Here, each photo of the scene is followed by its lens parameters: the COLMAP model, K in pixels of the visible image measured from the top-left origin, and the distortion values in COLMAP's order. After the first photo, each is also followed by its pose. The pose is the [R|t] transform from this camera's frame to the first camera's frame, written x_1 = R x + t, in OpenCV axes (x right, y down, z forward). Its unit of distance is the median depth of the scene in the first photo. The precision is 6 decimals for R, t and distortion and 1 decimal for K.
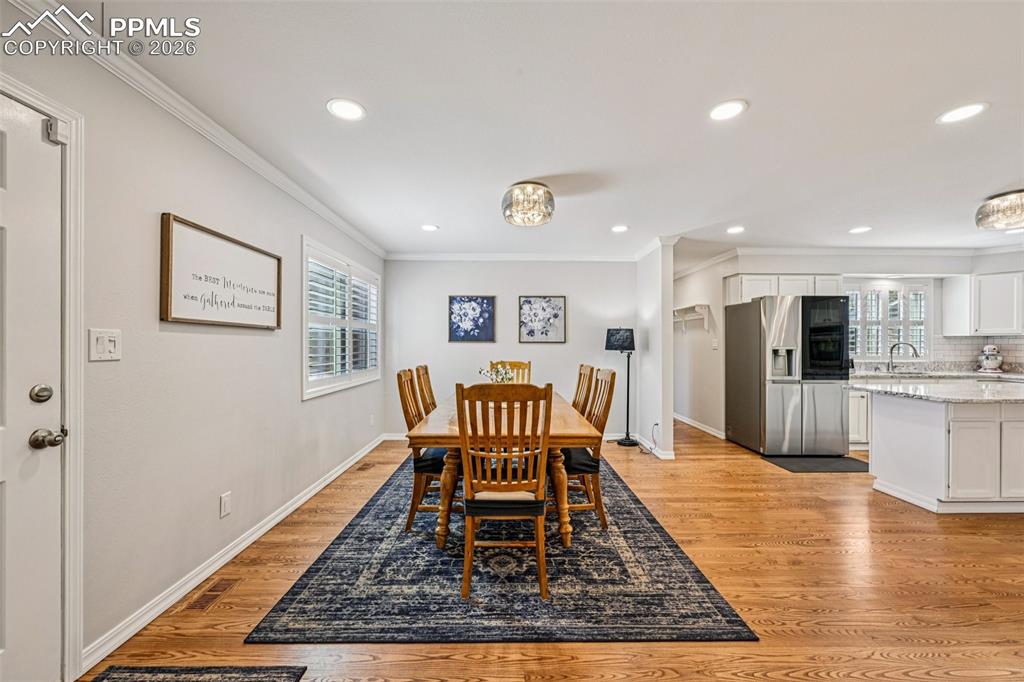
lens RADIAL K [[399.5, 0, 515.7], [0, 399.5, 346.8], [0, 0, 1]] dist [-0.000284, 0.000130]
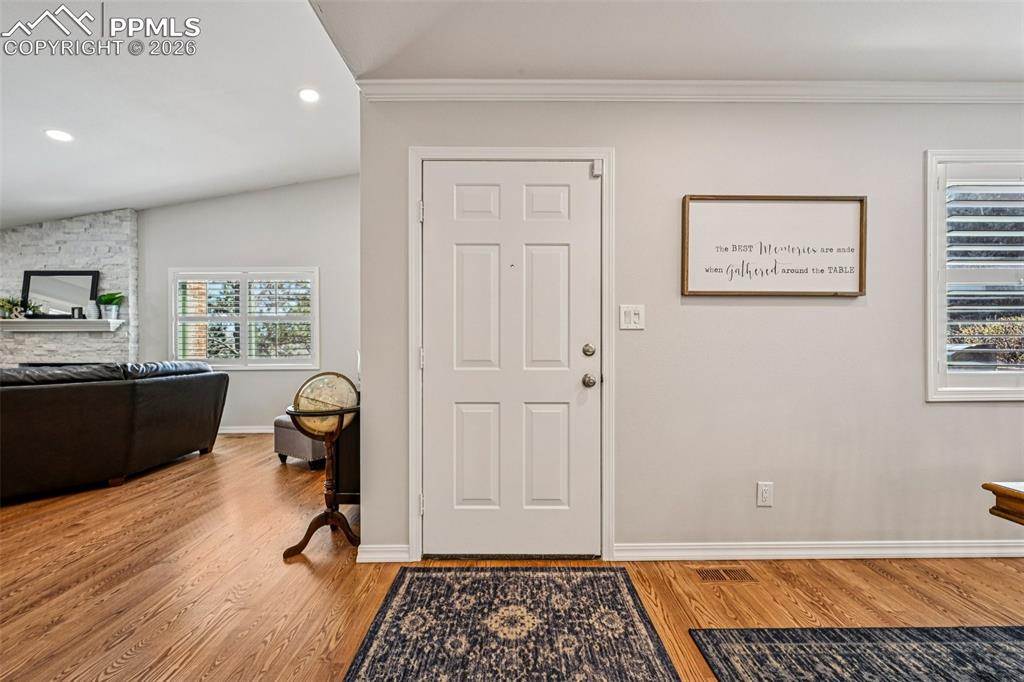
lens RADIAL K [[399.5, 0, 515.7], [0, 399.5, 346.8], [0, 0, 1]] dist [-0.000284, 0.000130]
pose [[-0.006022, 0.003528, -0.999976, 0.092011], [-0.002963, 0.999989, 0.003545, 0.031138], [0.999977, 0.002984, -0.006012, 0.228942]]
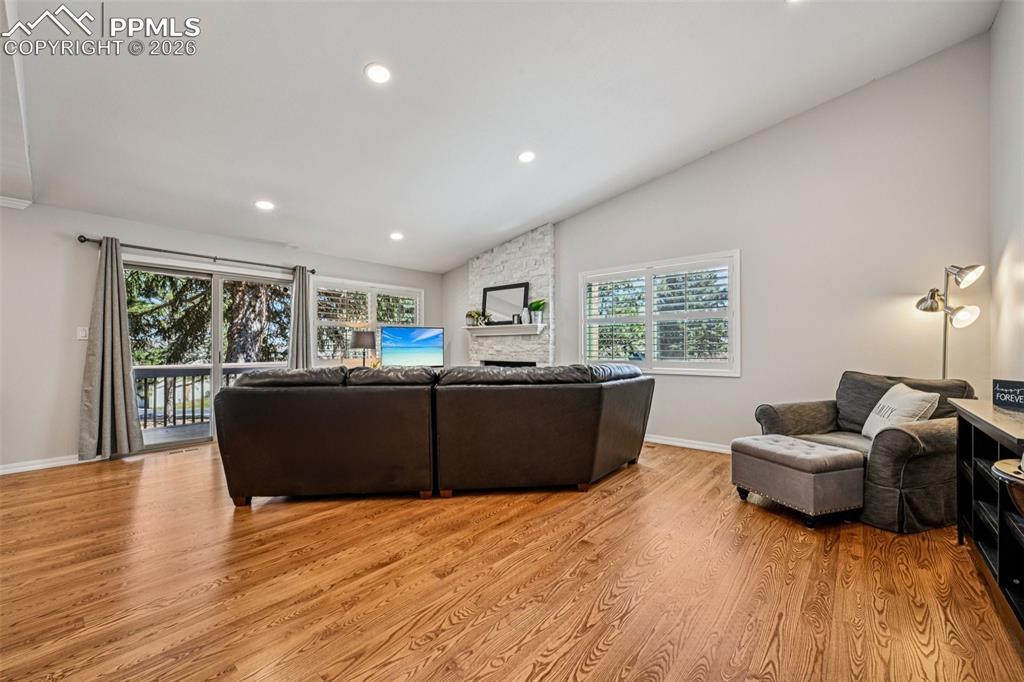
lens RADIAL K [[399.5, 0, 515.7], [0, 399.5, 346.8], [0, 0, 1]] dist [-0.000284, 0.000130]
pose [[-0.658857, 0.001298, -0.752267, -0.019715], [-0.001521, 0.999994, 0.003057, 0.031342], [0.752266, 0.003159, -0.658852, -0.125485]]
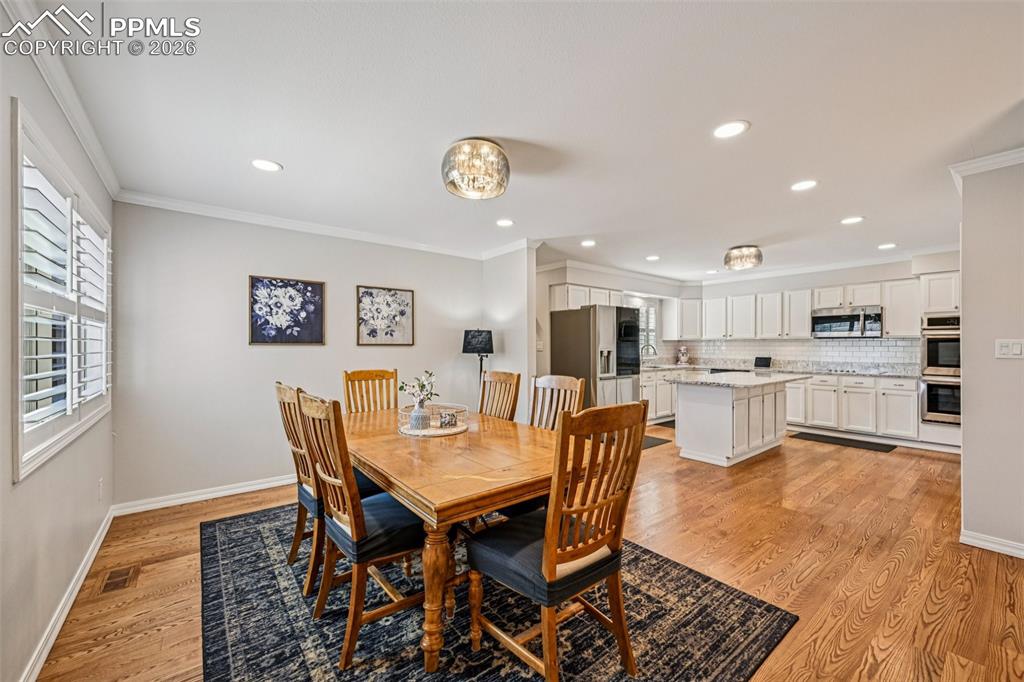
lens RADIAL K [[399.5, 0, 516.9], [0, 399.5, 344.5], [0, 0, 1]] dist [0.002355, 0.000278]
pose [[0.790943, -0.000375, 0.611889, -0.261975], [0.005320, 0.999966, -0.006264, -0.006126], [-0.611866, 0.008210, 0.790919, 0.227845]]
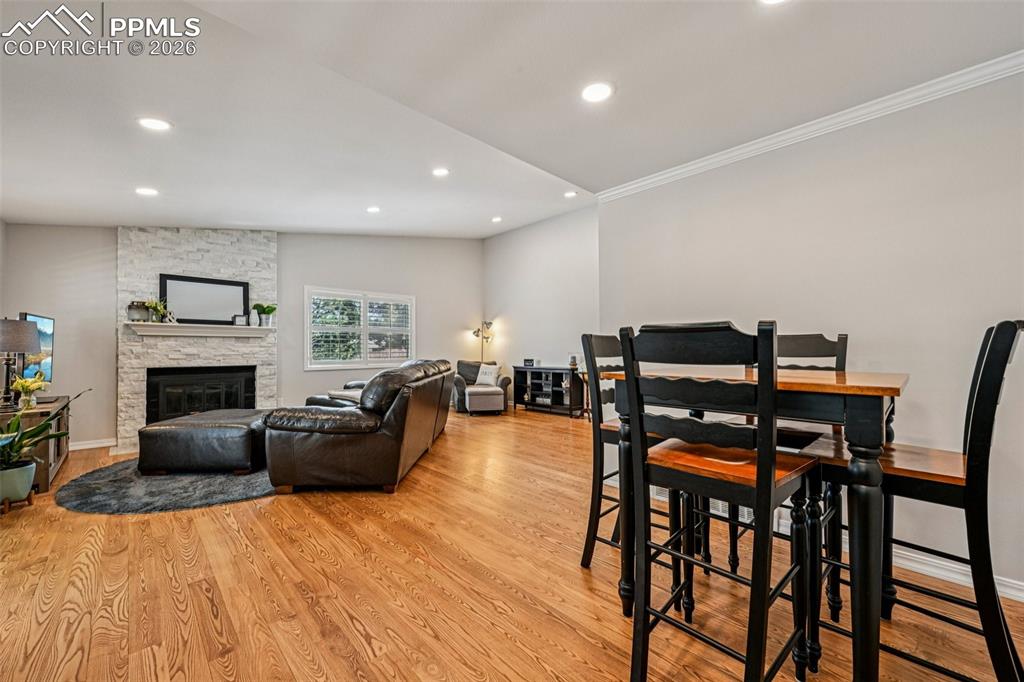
lens RADIAL K [[399.5, 0, 515.7], [0, 399.5, 346.8], [0, 0, 1]] dist [-0.000284, 0.000130]
pose [[0.694204, -0.001644, -0.719776, 0.457463], [-0.004660, 0.999966, -0.006779, 0.031123], [0.719763, 0.008061, 0.694173, -1.210713]]
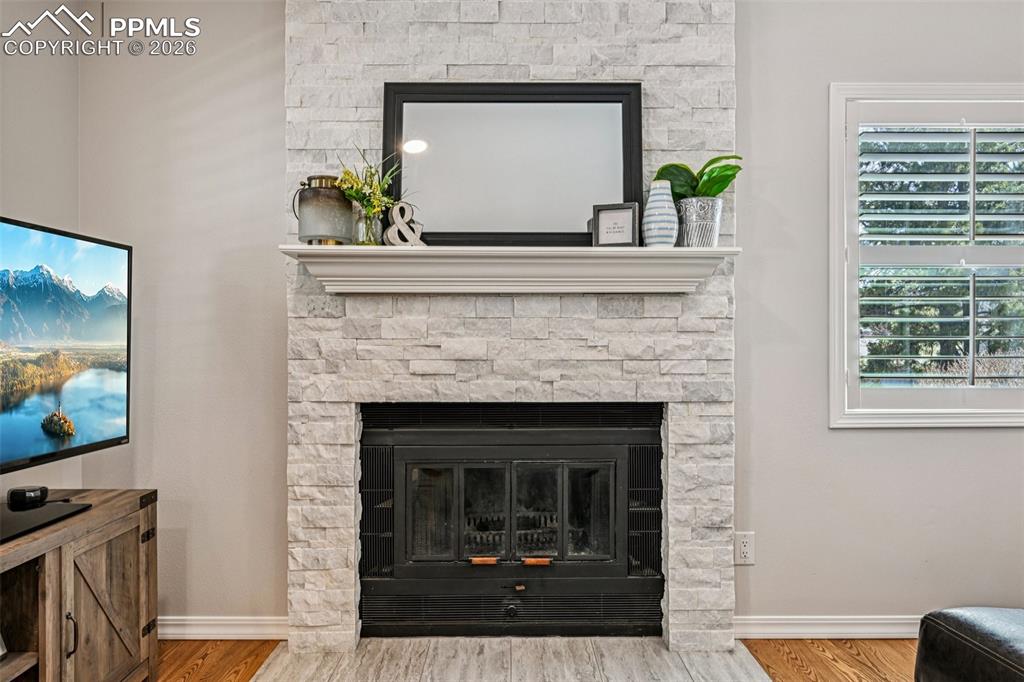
lens RADIAL K [[639.6, 0, 513.6], [0, 639.6, 352.1], [0, 0, 1]] dist [-0.001370, -0.000243]
pose [[-0.005619, 0.003448, -0.999978, -0.500666], [-0.003840, 0.999987, 0.003469, 0.041972], [0.999977, 0.003859, -0.005606, -1.045732]]
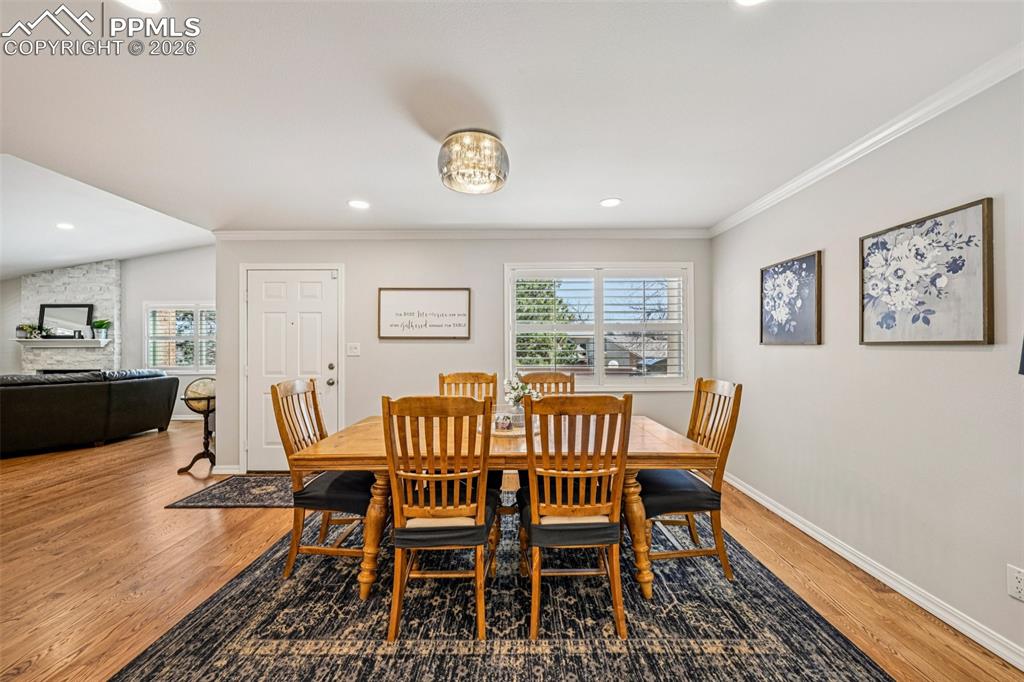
lens RADIAL K [[399.5, 0, 515.7], [0, 399.5, 346.8], [0, 0, 1]] dist [-0.000284, 0.000130]
pose [[-0.013825, -0.000093, -0.999904, 0.529967], [-0.001442, 0.999999, -0.000073, -0.008575], [0.999903, 0.001440, -0.013825, 0.741277]]
